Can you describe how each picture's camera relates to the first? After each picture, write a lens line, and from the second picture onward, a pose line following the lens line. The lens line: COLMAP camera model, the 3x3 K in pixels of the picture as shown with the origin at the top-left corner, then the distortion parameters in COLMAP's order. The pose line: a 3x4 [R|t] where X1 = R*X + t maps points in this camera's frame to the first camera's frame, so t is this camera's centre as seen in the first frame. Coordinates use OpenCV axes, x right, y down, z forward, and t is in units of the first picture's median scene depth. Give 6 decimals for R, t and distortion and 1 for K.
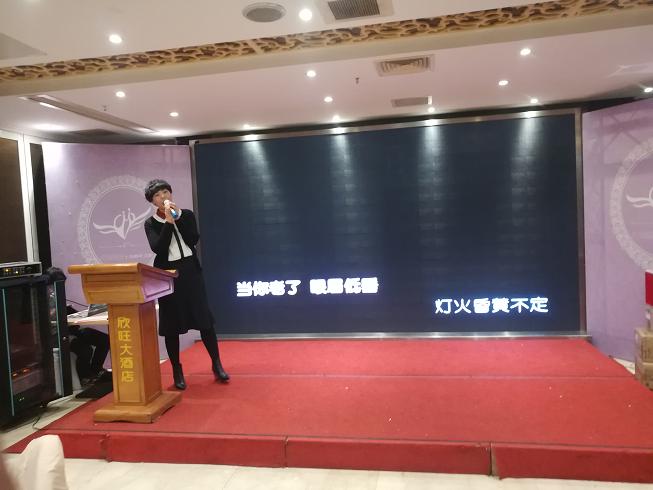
lens RADIAL K [[519.6, 0, 330.1], [0, 519.6, 241.2], [0, 0, 1]] dist [0.012136, 0.007150]
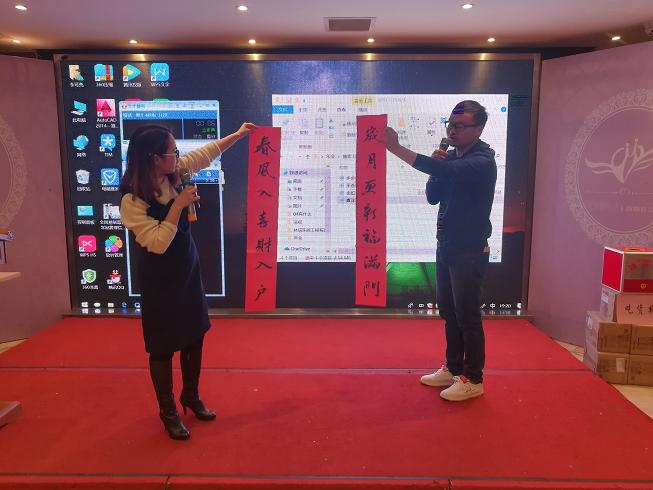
lens RADIAL K [[519.6, 0, 330.1], [0, 519.6, 241.6], [0, 0, 1]] dist [0.012136, 0.007150]
pose [[0.984461, 0.028093, 0.173339, -0.000559], [-0.043220, 0.995518, 0.084116, -0.005789], [-0.170199, -0.090300, 0.981263, 0.203602]]
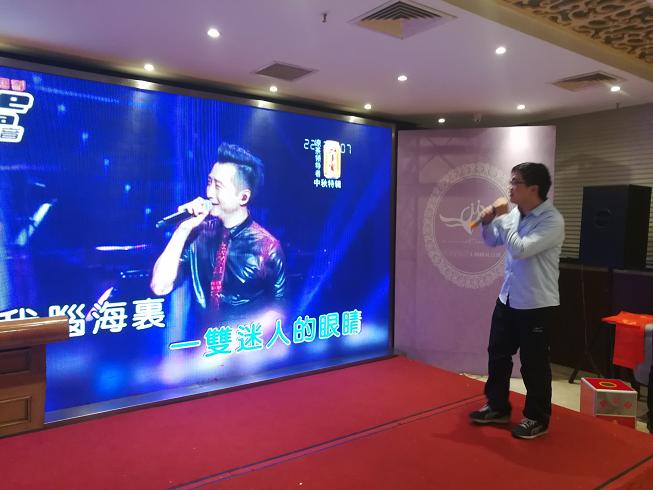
lens RADIAL K [[519.6, 0, 322.9], [0, 519.6, 242.4], [0, 0, 1]] dist [0.012136, 0.007150]
pose [[0.676408, 0.031184, 0.735867, -0.370302], [-0.014828, 0.999477, -0.028725, 0.001898], [-0.736378, 0.008518, 0.676517, 0.459743]]
